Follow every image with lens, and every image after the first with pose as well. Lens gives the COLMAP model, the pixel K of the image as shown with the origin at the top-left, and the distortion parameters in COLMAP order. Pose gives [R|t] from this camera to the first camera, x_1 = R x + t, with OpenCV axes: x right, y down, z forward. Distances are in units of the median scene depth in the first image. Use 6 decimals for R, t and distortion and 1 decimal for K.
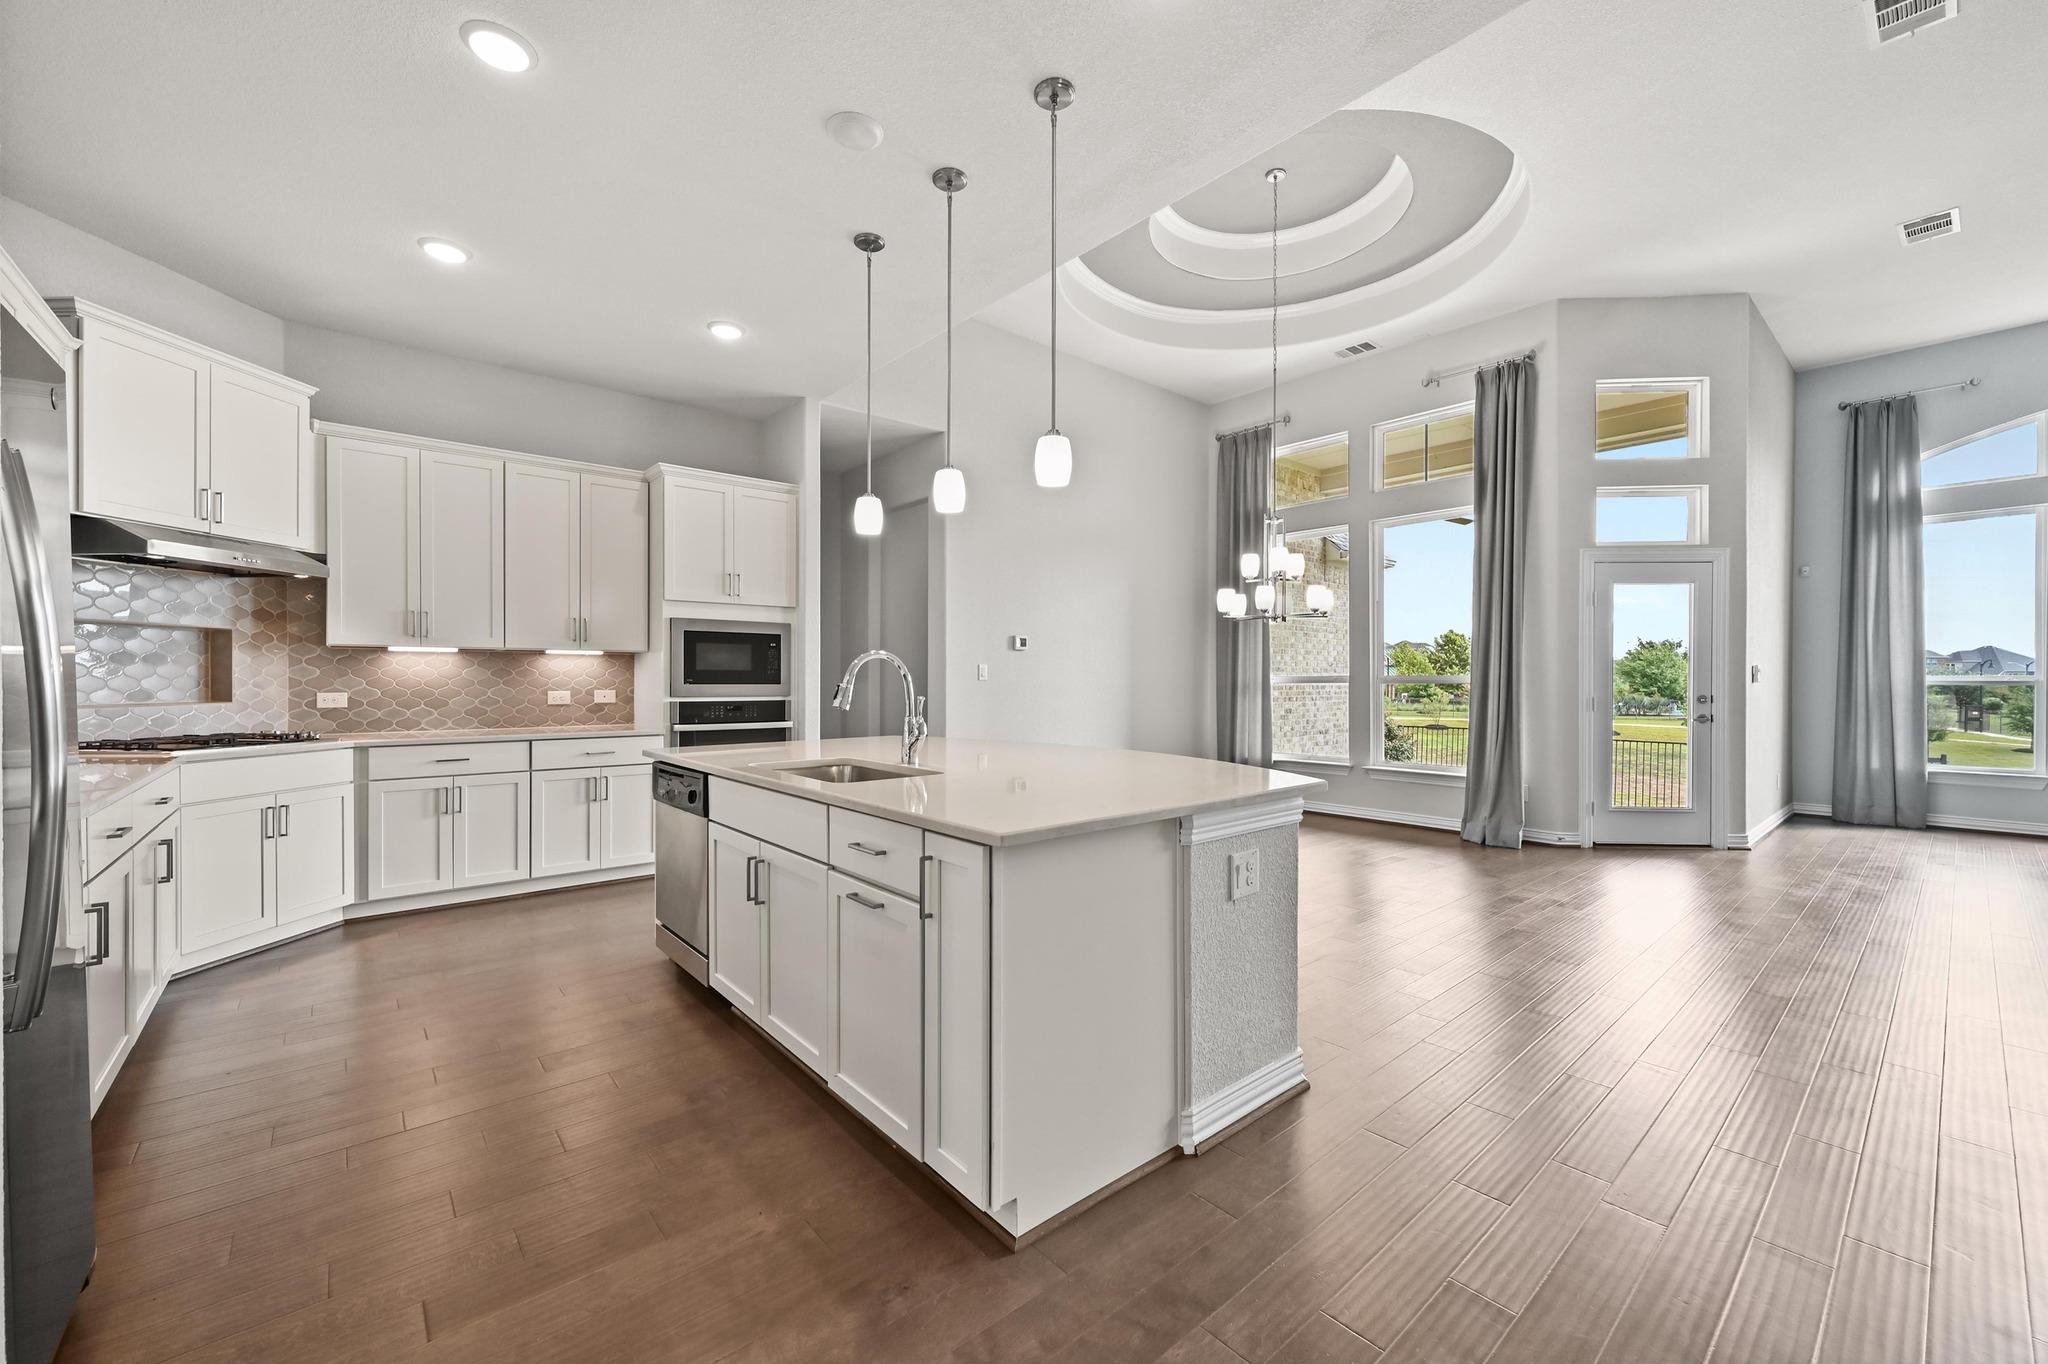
lens RADIAL K [[811.2, 0, 1031.0], [0, 811.2, 679.9], [0, 0, 1]] dist [-0.001822, -0.000531]
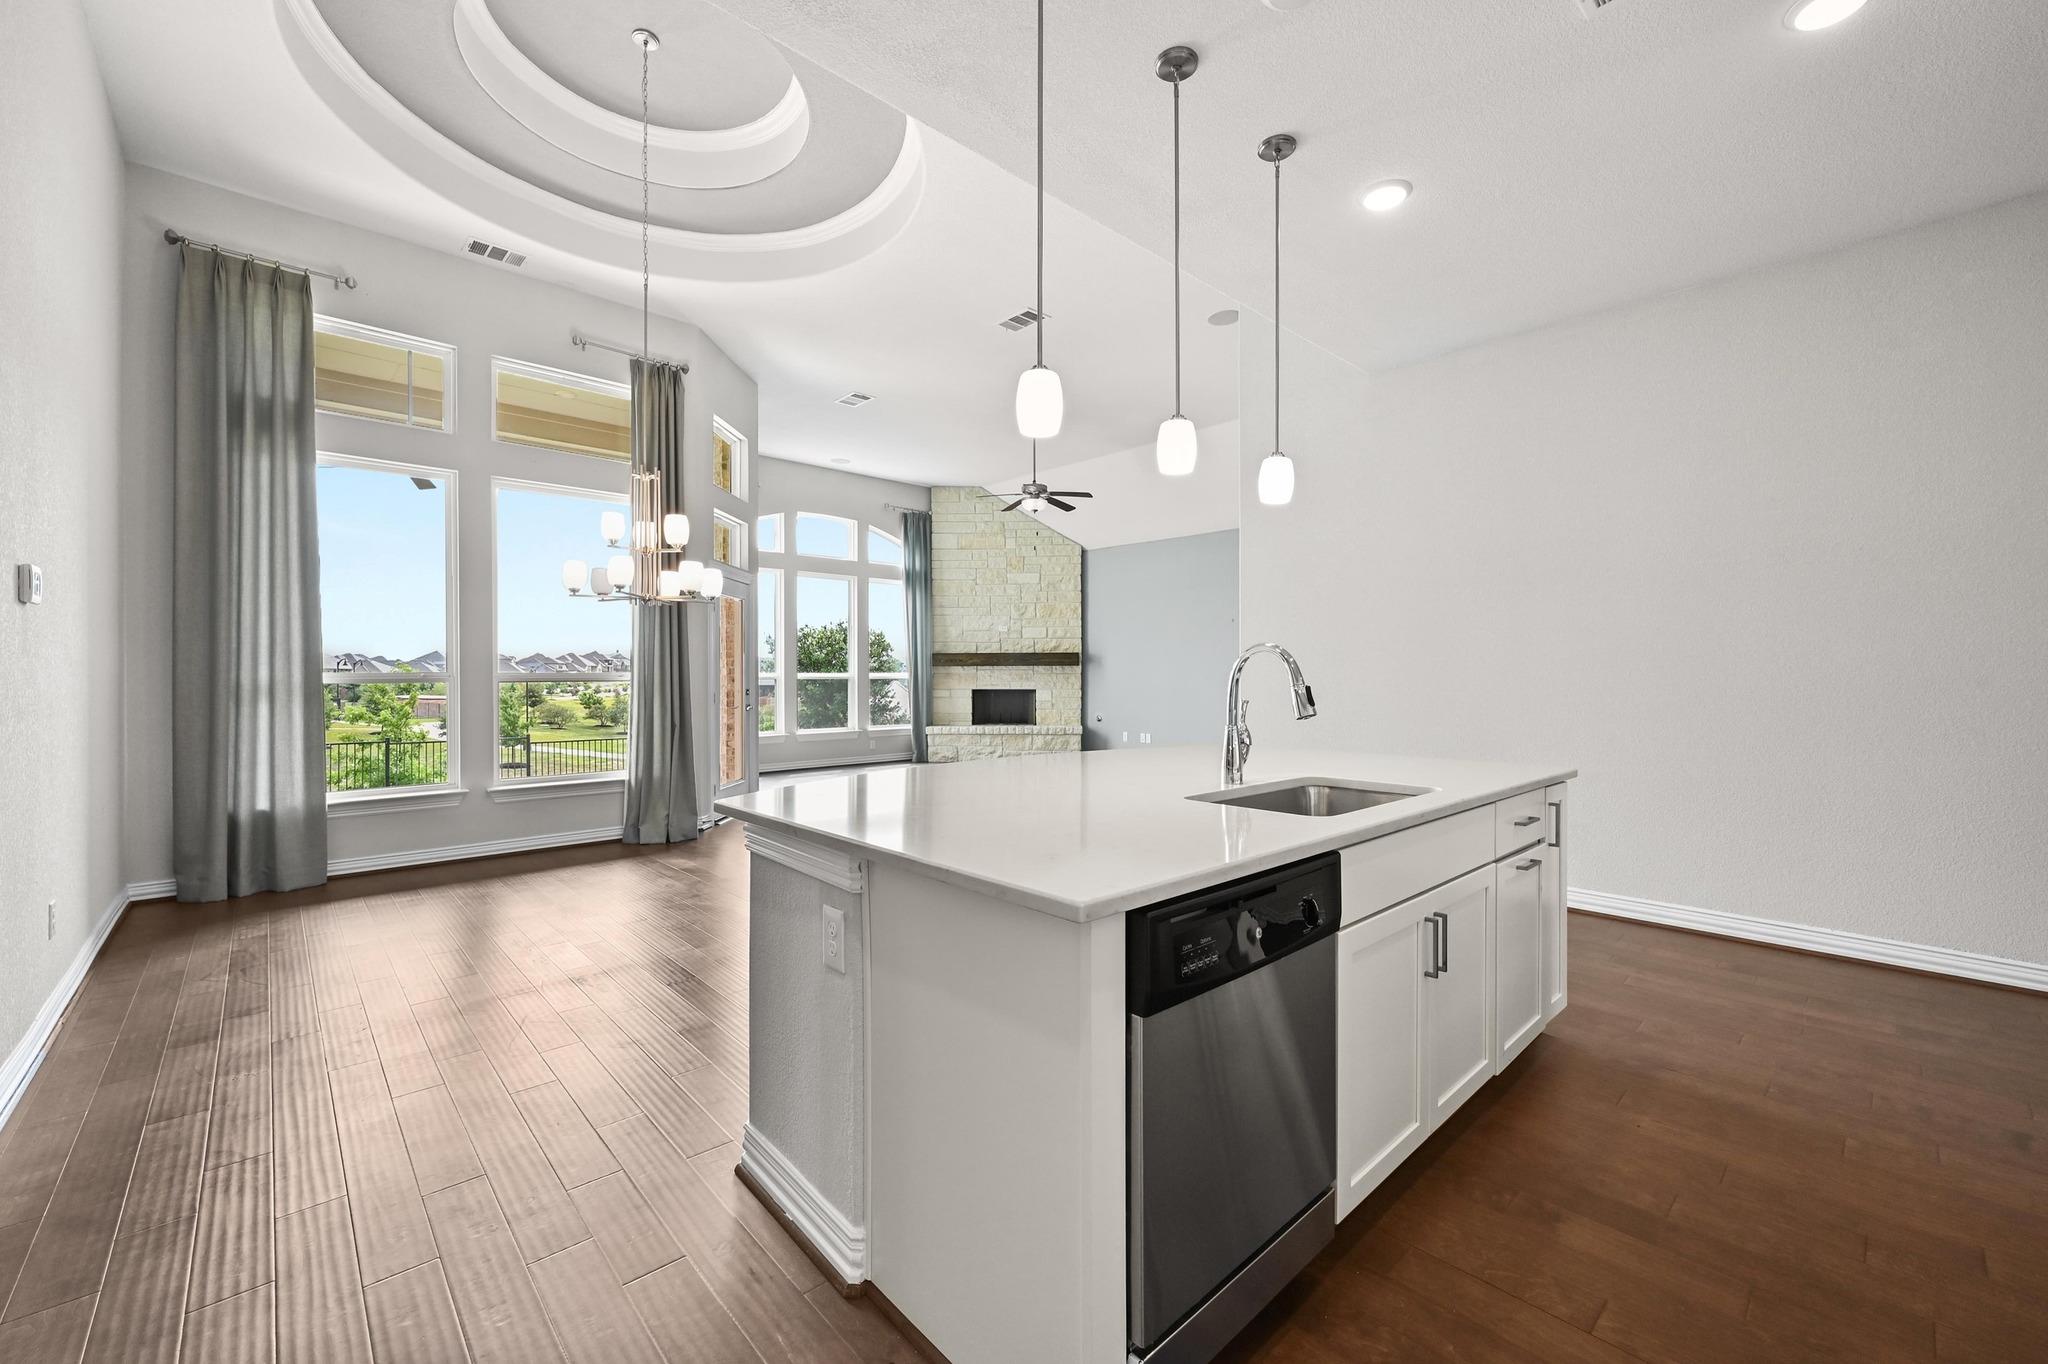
lens RADIAL K [[811.2, 0, 1031.0], [0, 811.2, 679.9], [0, 0, 1]] dist [-0.001822, -0.000531]
pose [[-0.034860, -0.007649, 0.999363, -0.411422], [0.001982, 0.999968, 0.007723, -0.003694], [-0.999390, 0.002250, -0.034844, 0.533292]]
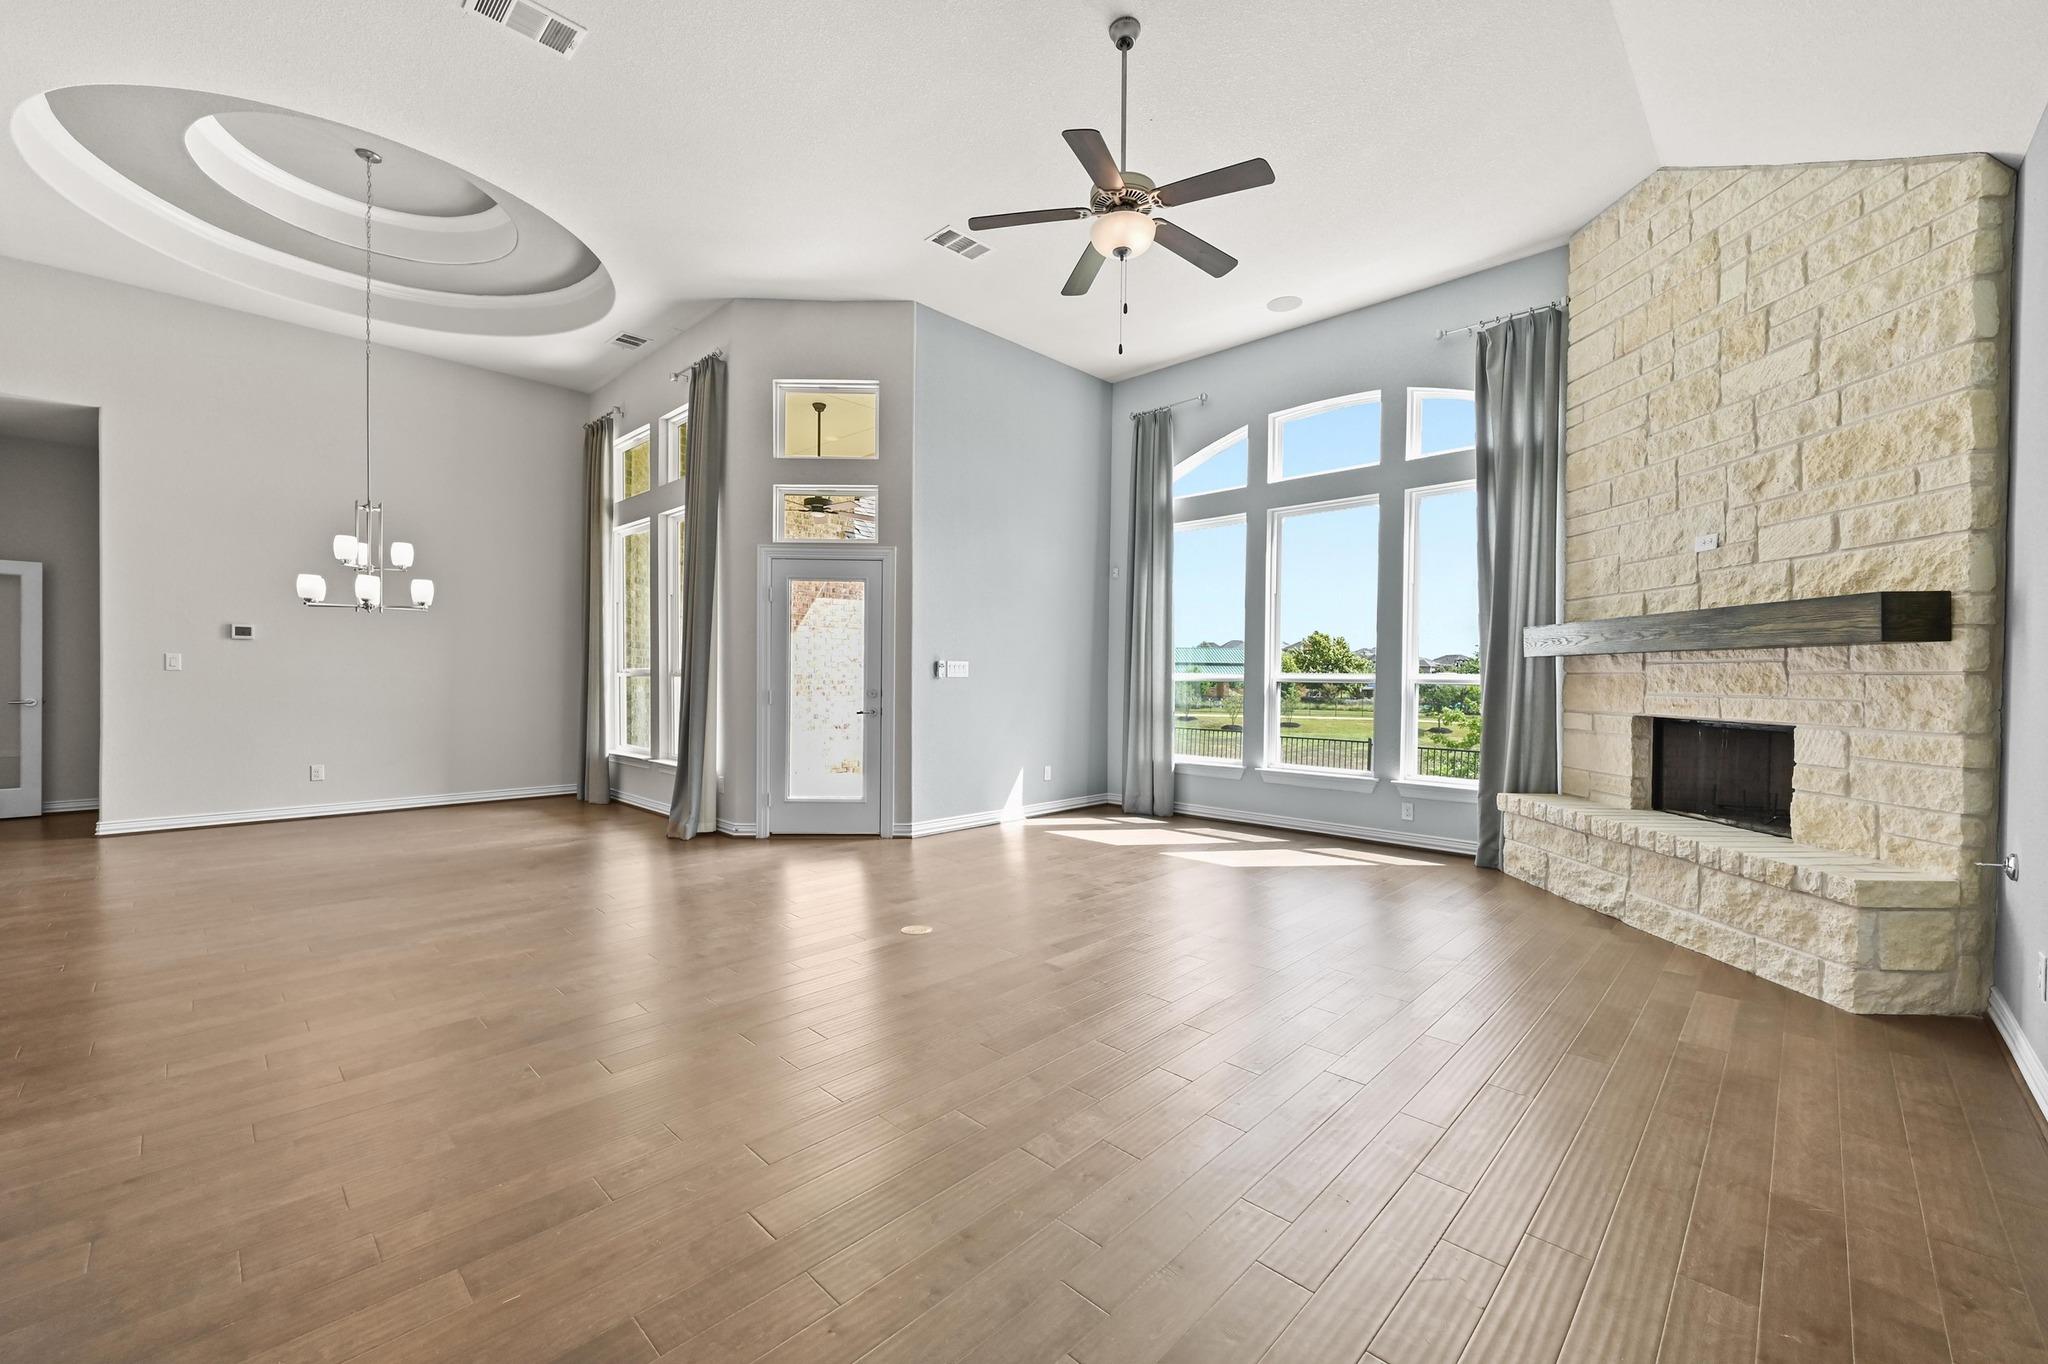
lens RADIAL K [[811.2, 0, 1031.0], [0, 811.2, 679.9], [0, 0, 1]] dist [-0.001822, -0.000531]
pose [[0.995995, 0.006369, 0.089182, 0.836307], [-0.006666, 0.999973, 0.003030, 0.002236], [-0.089160, -0.003613, 0.996011, -0.040024]]
